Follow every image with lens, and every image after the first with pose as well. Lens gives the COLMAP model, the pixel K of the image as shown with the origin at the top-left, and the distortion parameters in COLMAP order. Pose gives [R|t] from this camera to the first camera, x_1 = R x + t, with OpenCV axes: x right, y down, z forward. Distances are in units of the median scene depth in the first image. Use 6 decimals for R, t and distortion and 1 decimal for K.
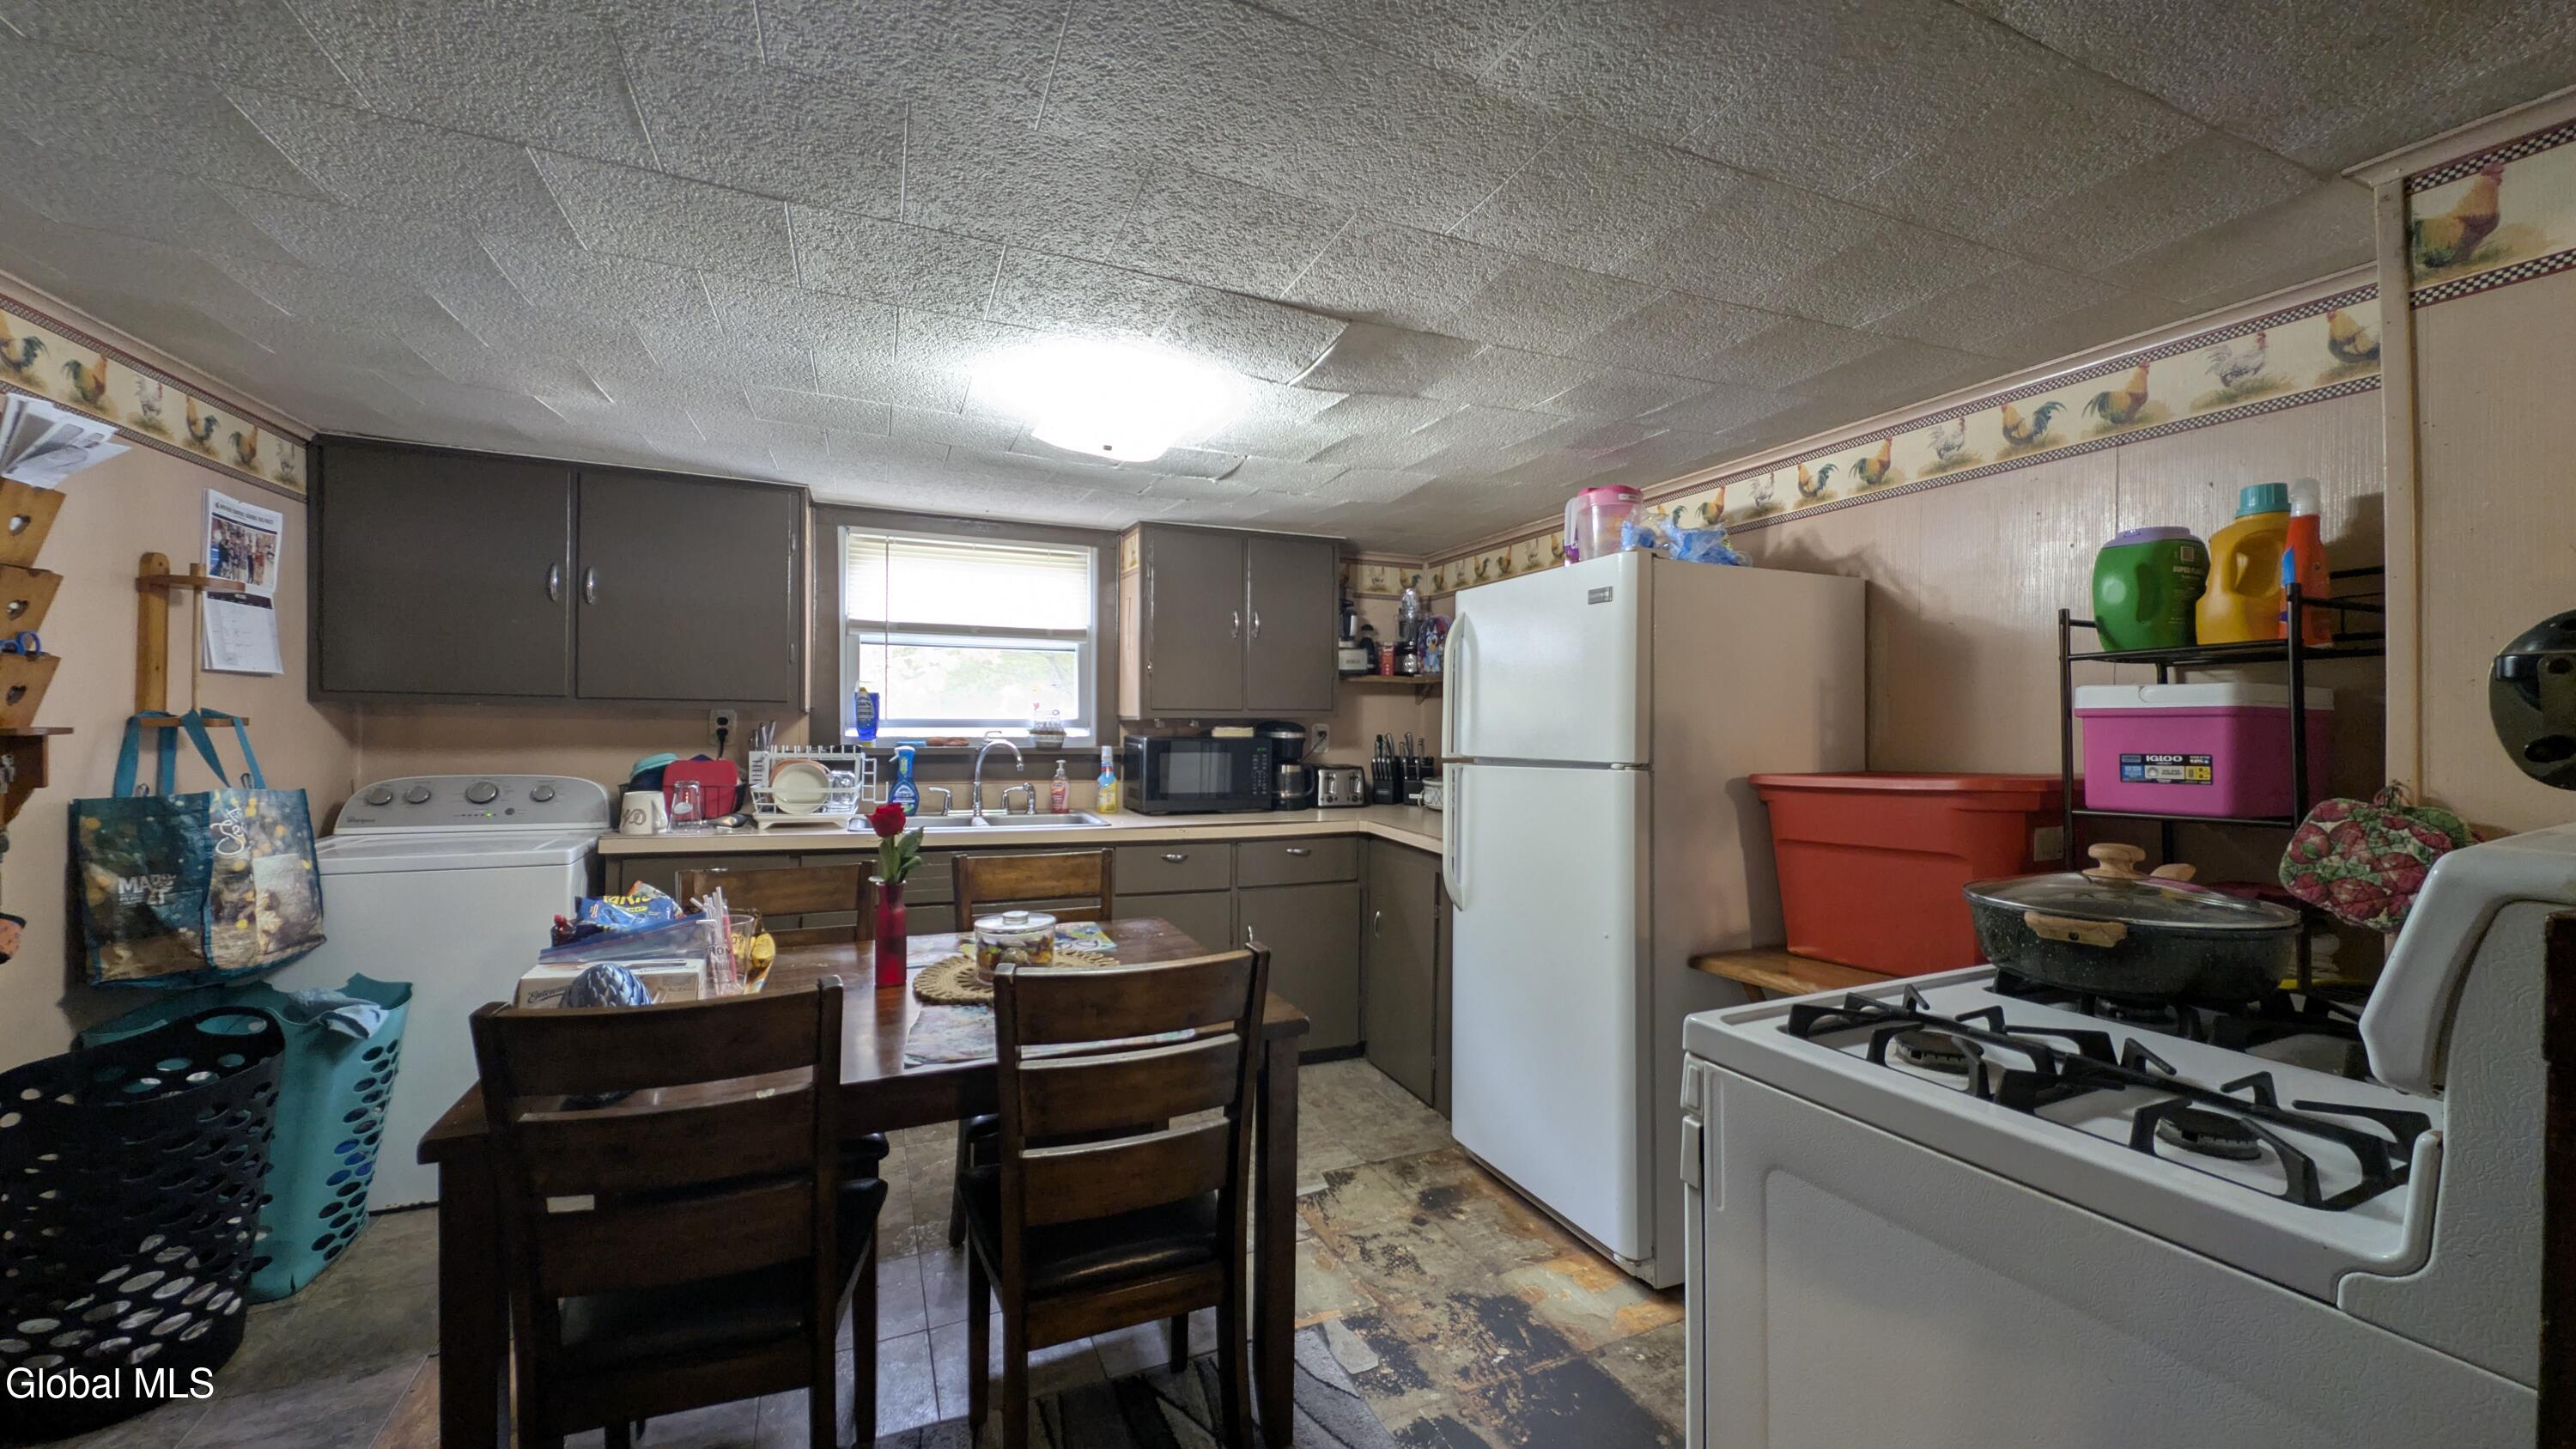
lens RADIAL K [[950.0, 0, 1295.8], [0, 950.0, 727.4], [0, 0, 1]] dist [-0.000624, -0.001148]
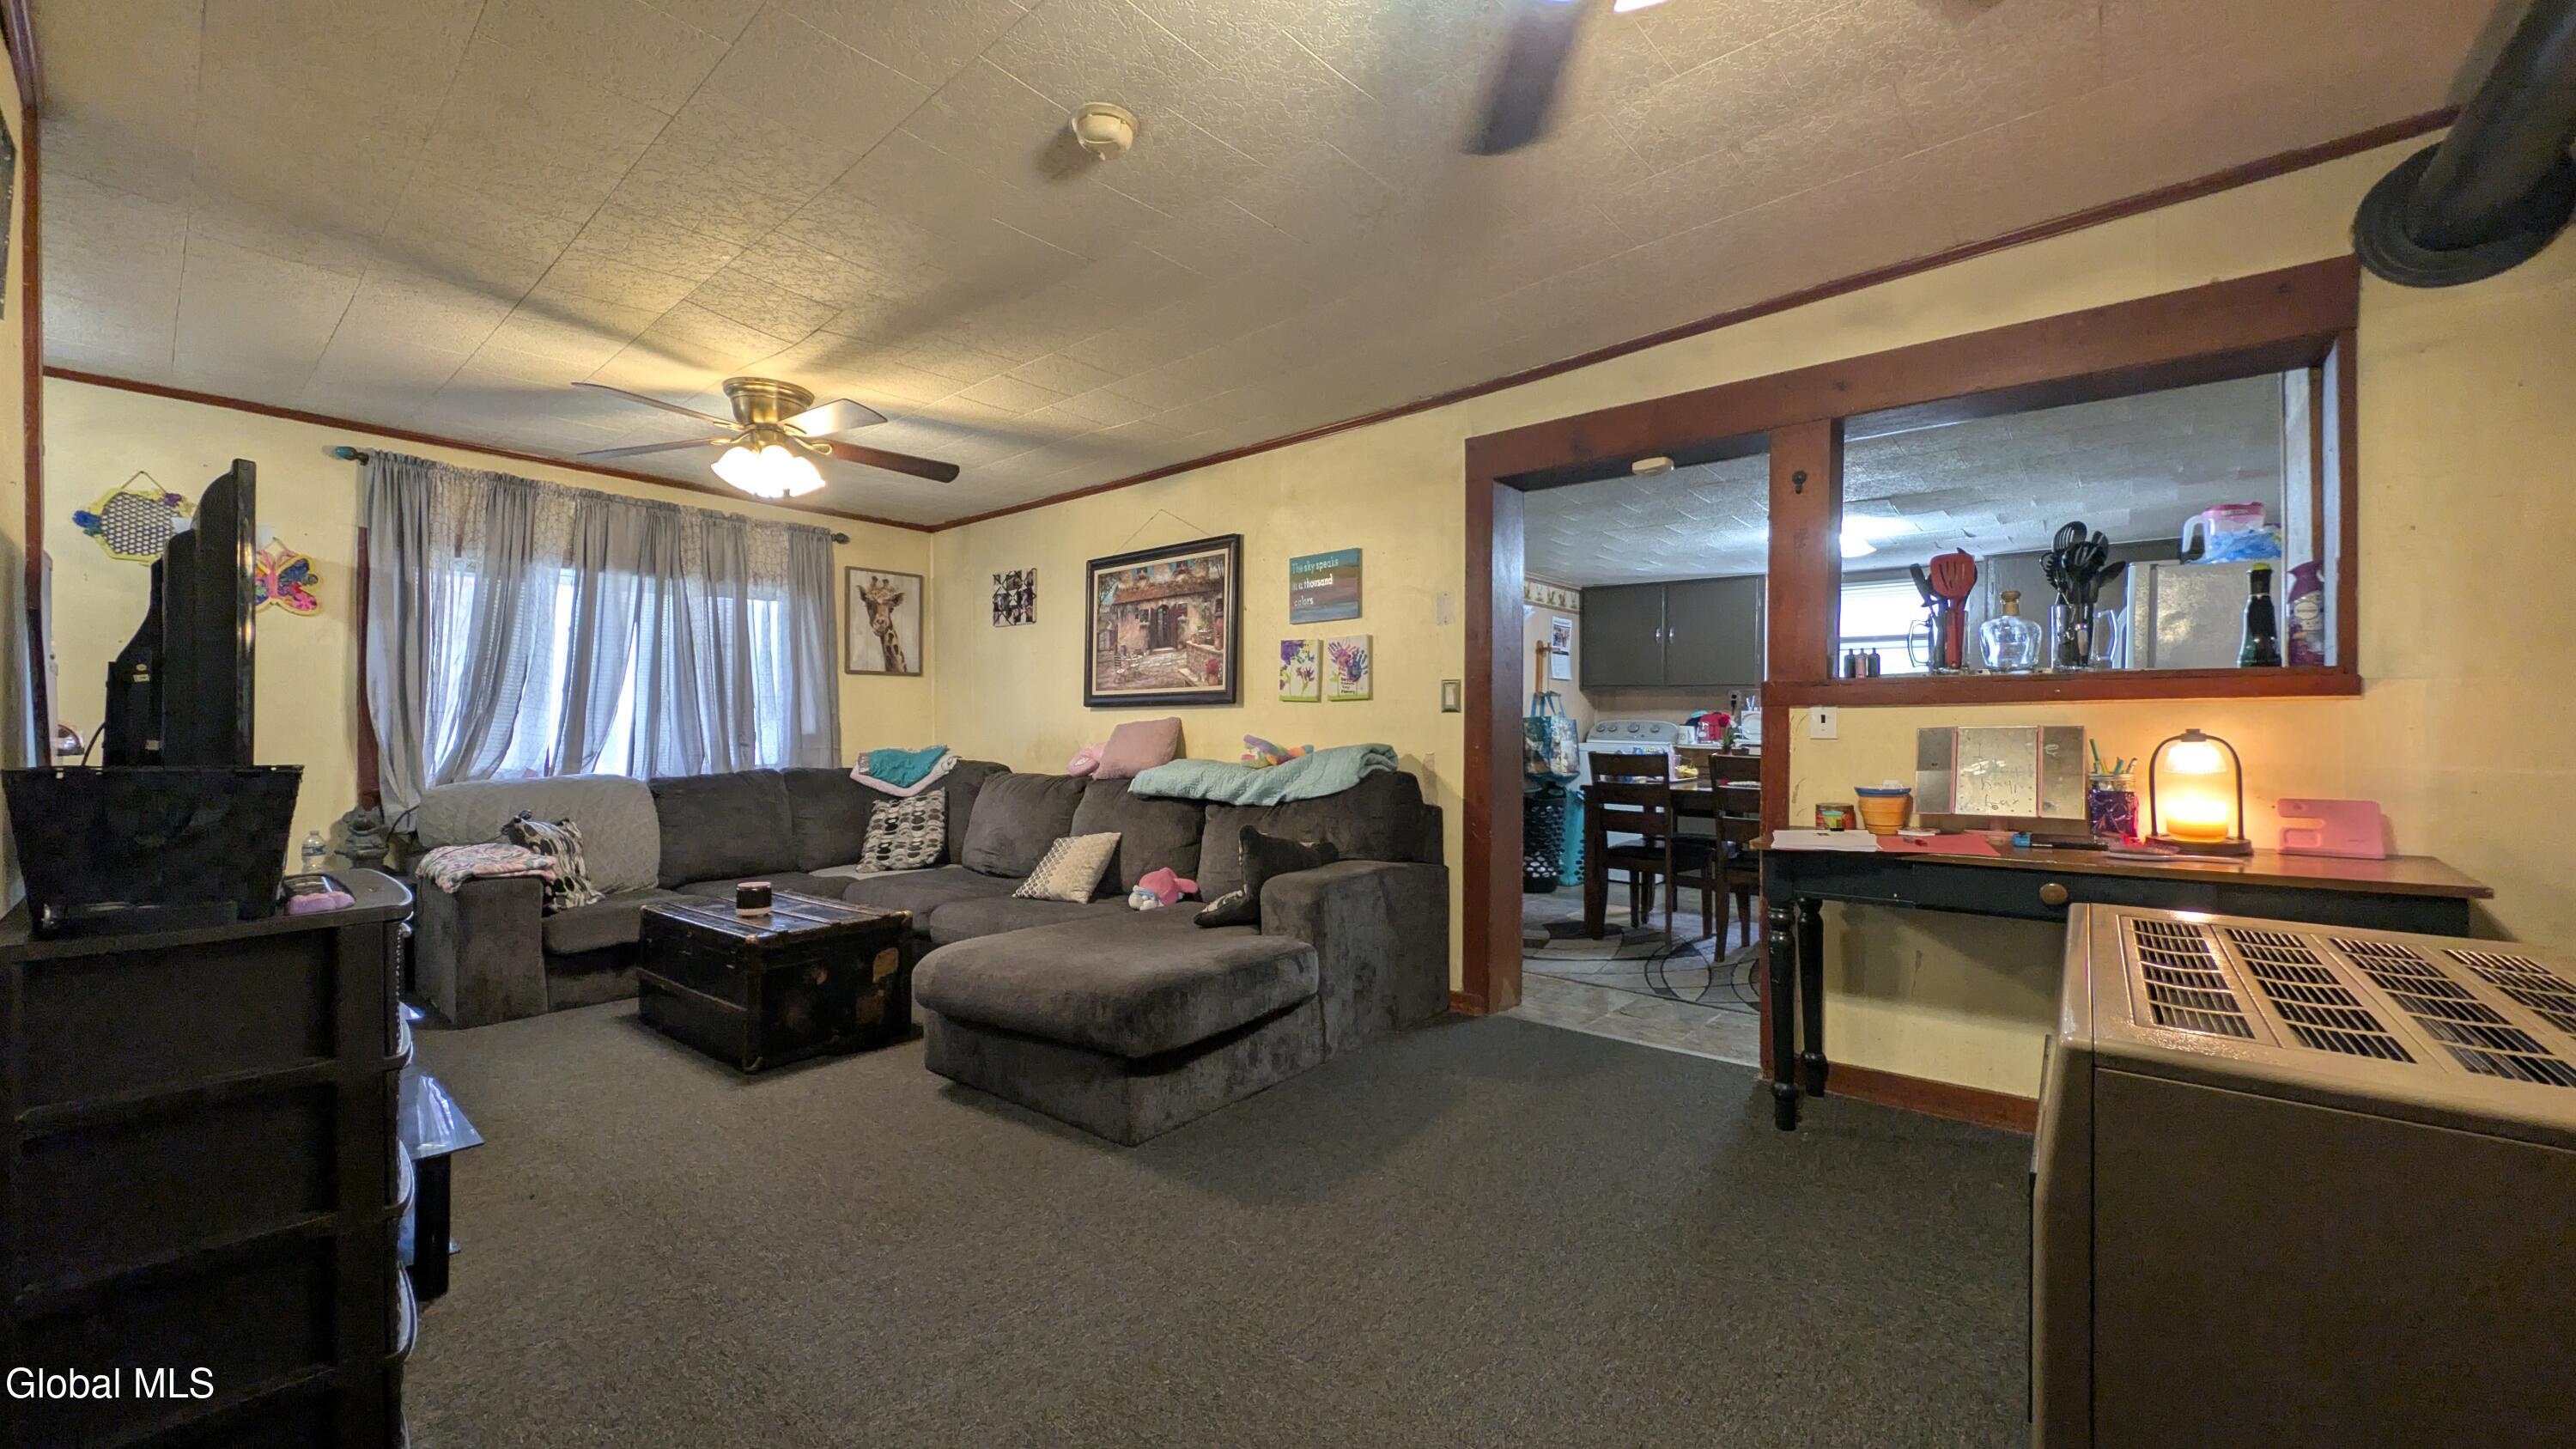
lens RADIAL K [[950.0, 0, 1299.3], [0, 950.0, 734.7], [0, 0, 1]] dist [-0.000624, -0.001148]
pose [[0.423636, -0.002760, -0.905828, 1.027979], [-0.005931, 0.999965, -0.005821, 0.117766], [0.905813, 0.007839, 0.423605, -0.828875]]
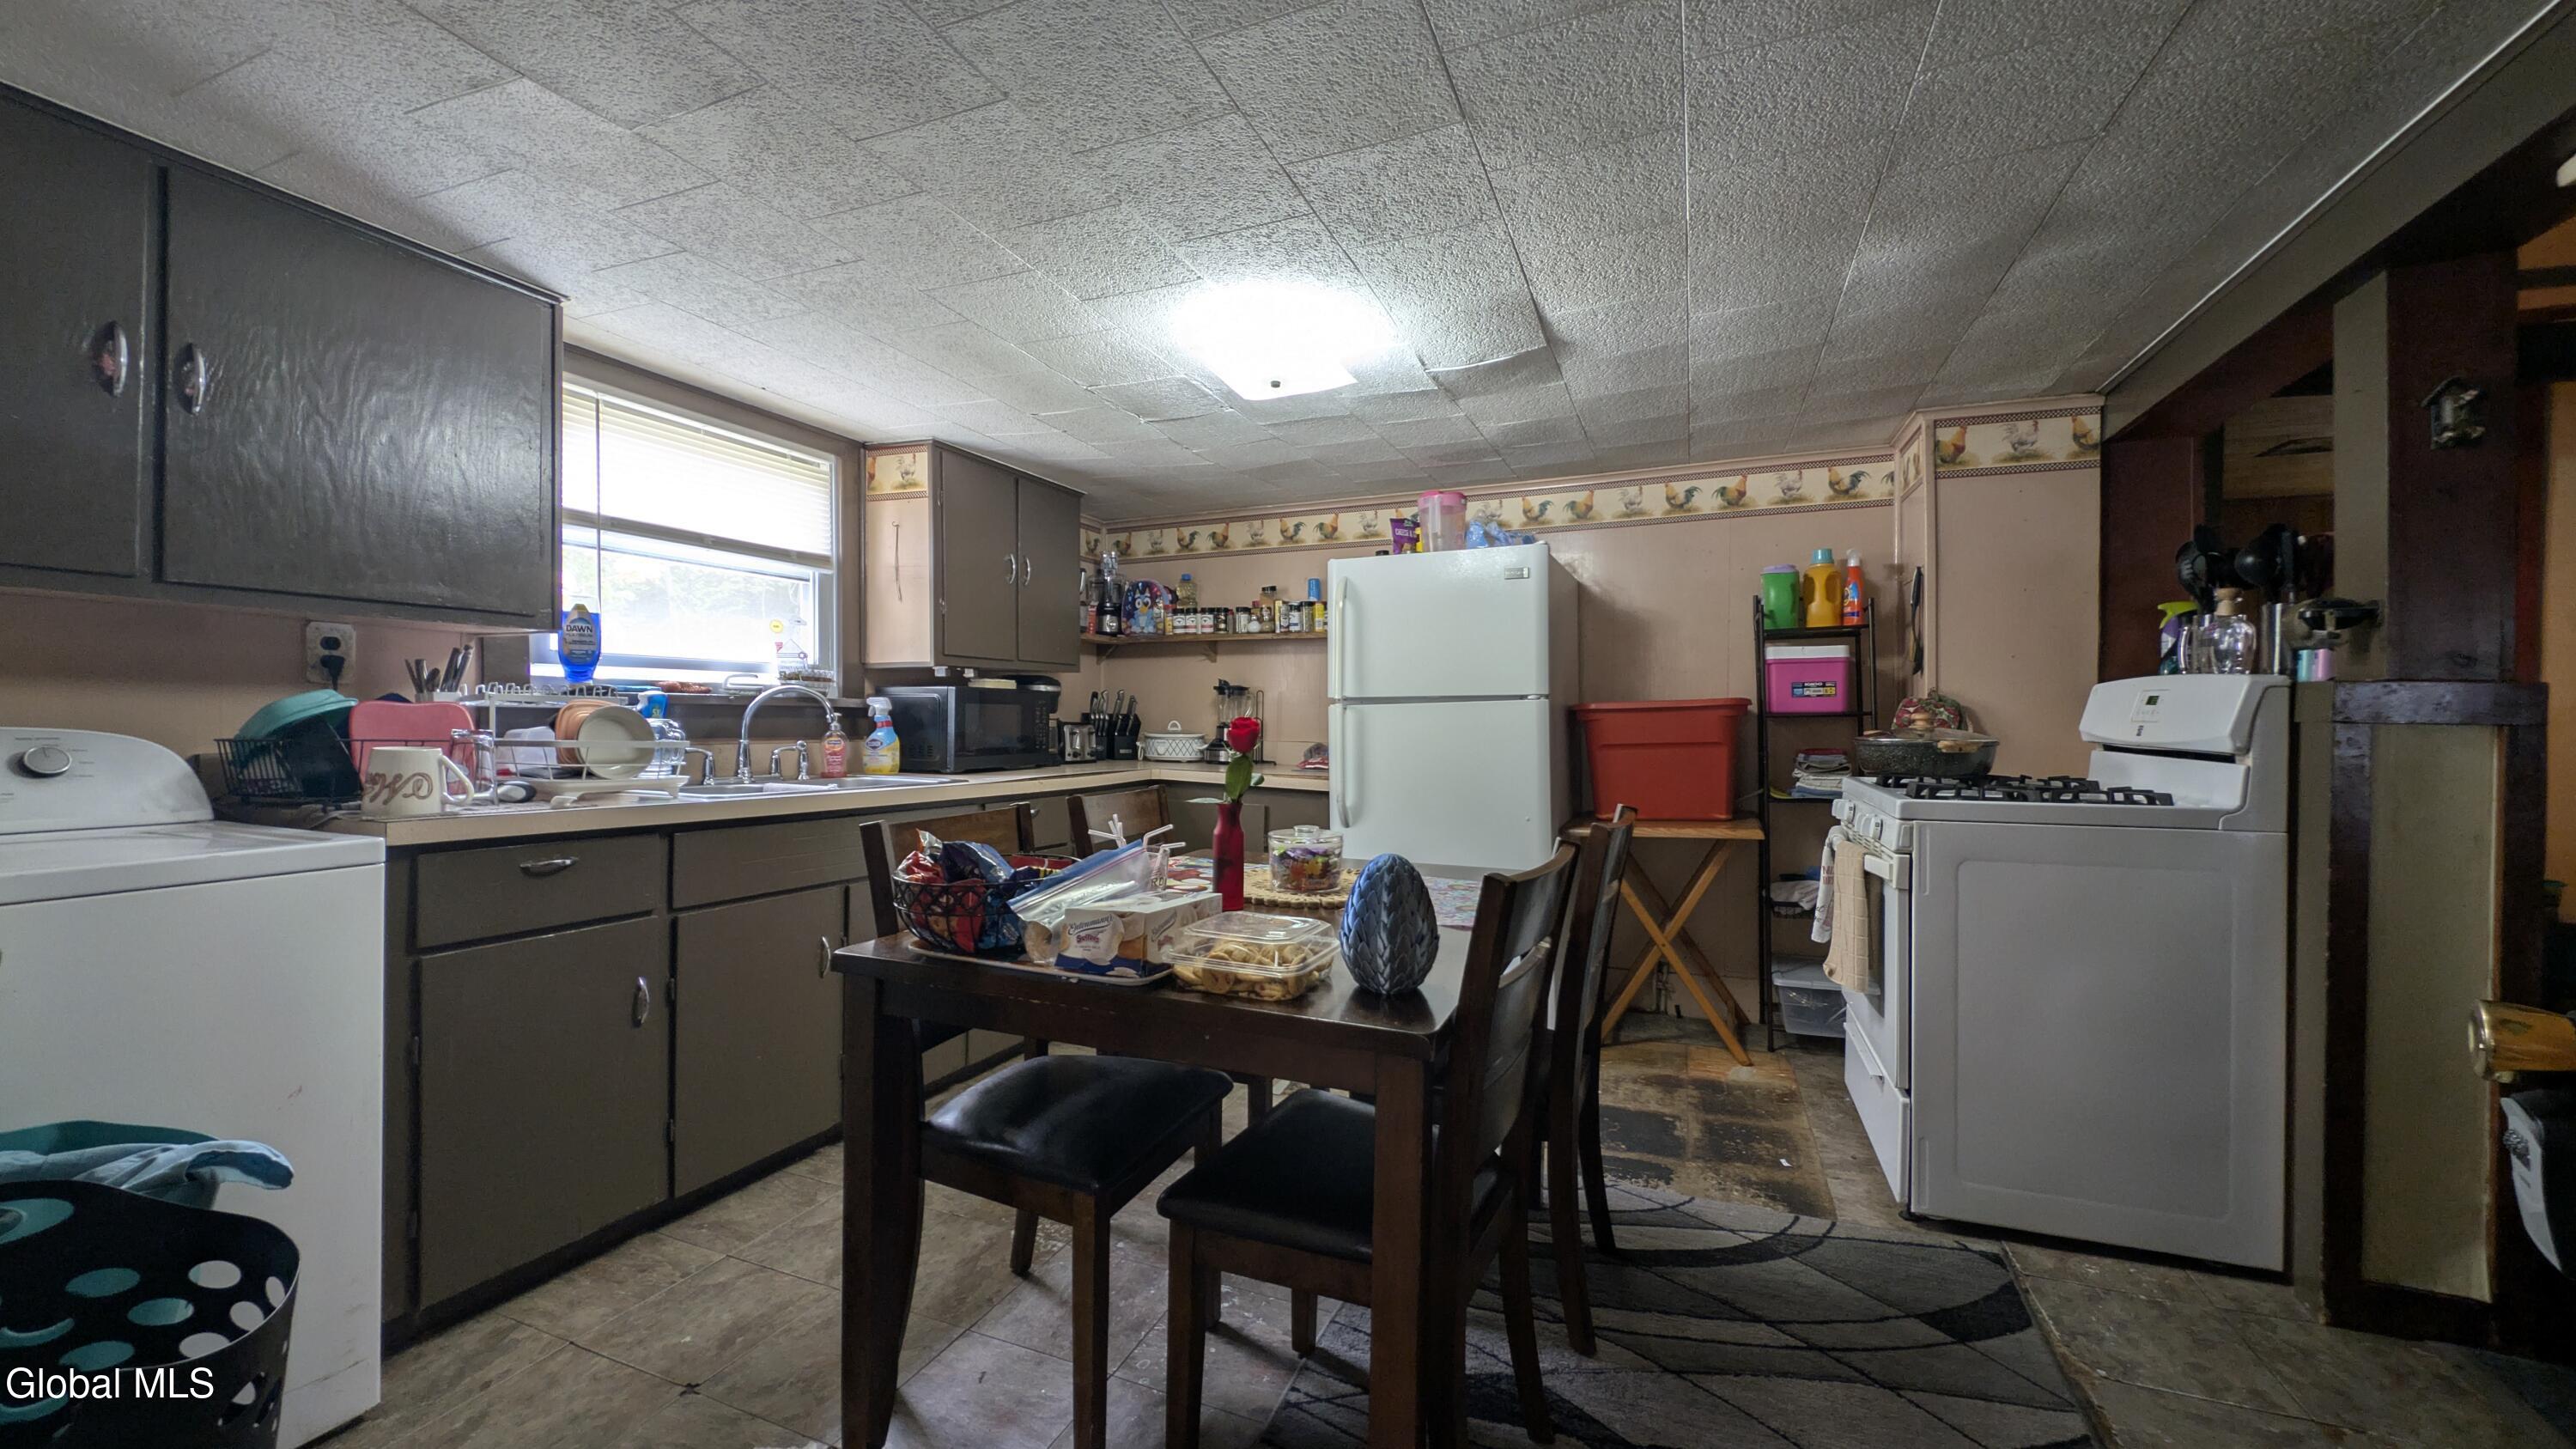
lens RADIAL K [[950.0, 0, 1284.9], [0, 950.0, 720.0], [0, 0, 1]] dist [-0.000624, -0.001148]
pose [[0.736553, -0.007336, 0.676340, -0.673527], [0.005337, 0.999973, 0.005034, 0.050342], [-0.676359, -0.000098, 0.736572, 0.170789]]
